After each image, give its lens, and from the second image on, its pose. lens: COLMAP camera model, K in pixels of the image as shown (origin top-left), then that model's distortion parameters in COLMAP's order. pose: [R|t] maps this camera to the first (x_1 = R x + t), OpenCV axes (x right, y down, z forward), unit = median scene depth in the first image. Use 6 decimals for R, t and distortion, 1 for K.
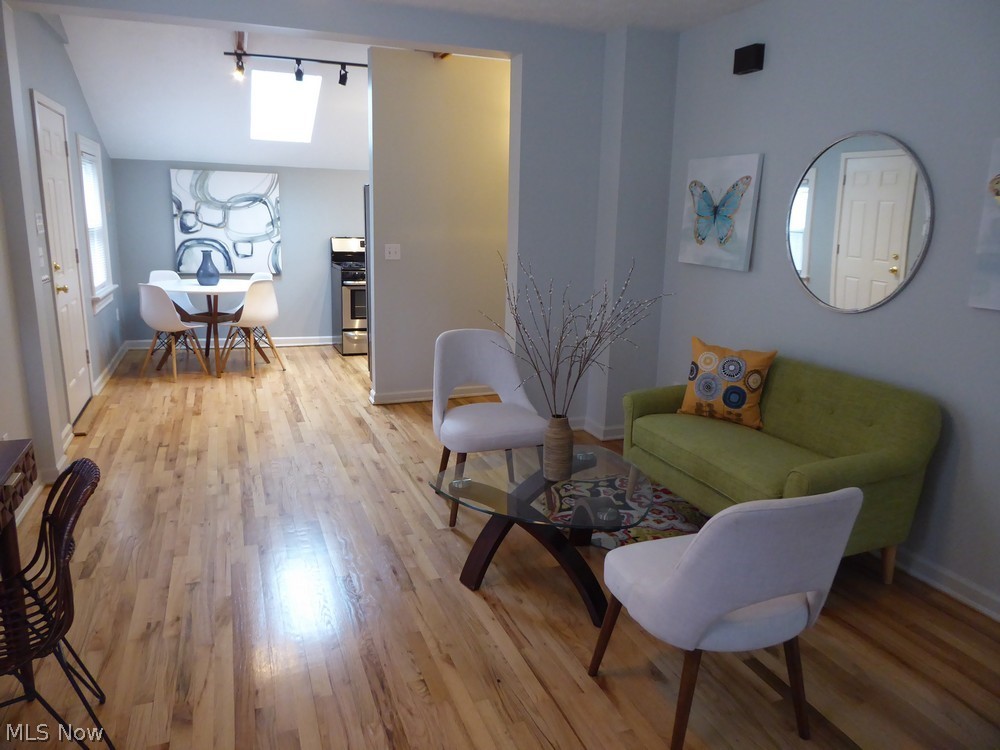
lens RADIAL K [[717.6, 0, 503.5], [0, 717.6, 364.4], [0, 0, 1]] dist [-0.000046, -0.003895]
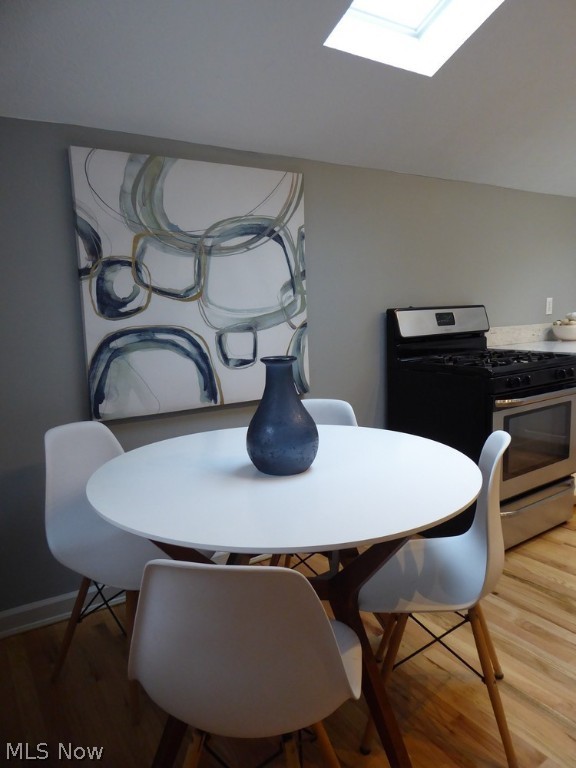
lens RADIAL K [[551.1, 0, 282.6], [0, 551.1, 388.0], [0, 0, 1]] dist [-0.000046, -0.003895]
pose [[0.998416, -0.022353, -0.051636, -0.329310], [0.022221, 0.999748, -0.003130, -0.138561], [0.051693, 0.001978, 0.998661, 0.693176]]
